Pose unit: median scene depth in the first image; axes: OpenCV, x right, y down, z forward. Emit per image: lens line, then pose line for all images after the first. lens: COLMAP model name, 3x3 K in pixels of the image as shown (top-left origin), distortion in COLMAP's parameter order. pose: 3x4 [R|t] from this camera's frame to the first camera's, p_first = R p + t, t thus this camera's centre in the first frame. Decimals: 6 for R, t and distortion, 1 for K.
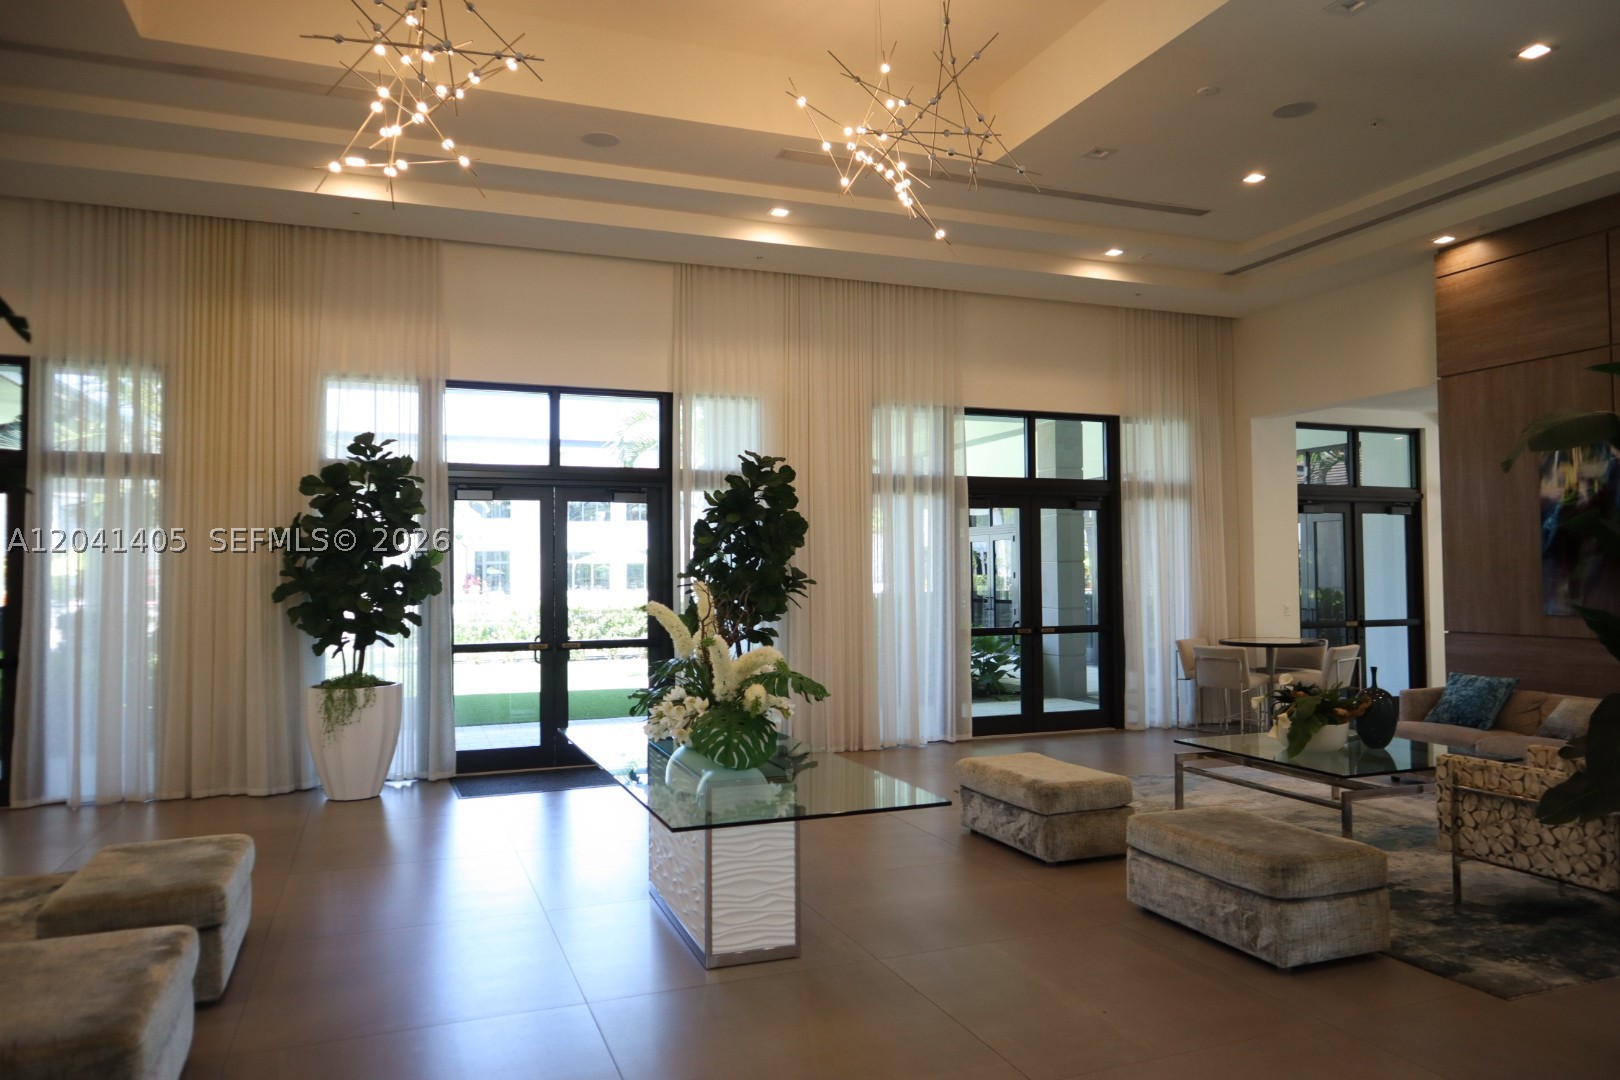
lens RADIAL K [[1078.5, 0, 810.0], [0, 1078.5, 540.0], [0, 0, 1]] dist [-0.012252, -0.000770]
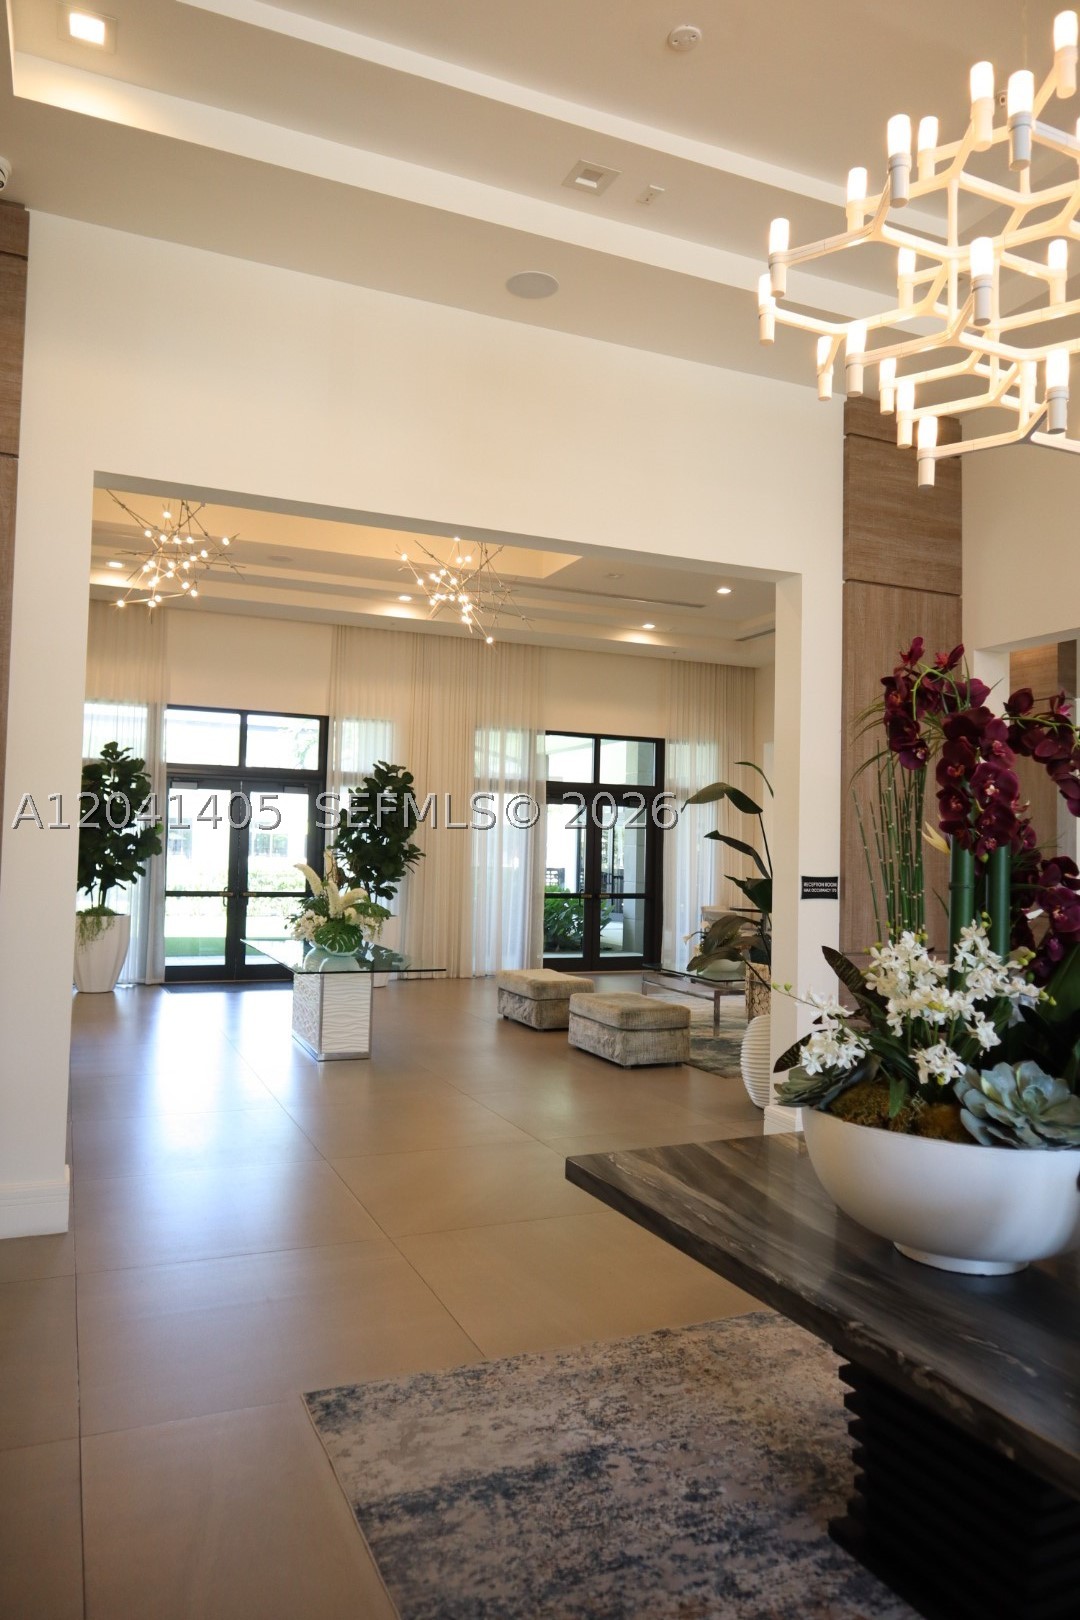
lens RADIAL K [[1121.1, 0, 540.0], [0, 1121.1, 810.0], [0, 0, 1]] dist [0.004344, 0.000849]
pose [[0.998916, 0.033348, 0.032480, 0.108463], [-0.033211, 0.999437, -0.004730, -0.018104], [-0.032620, 0.003646, 0.999461, -0.487607]]
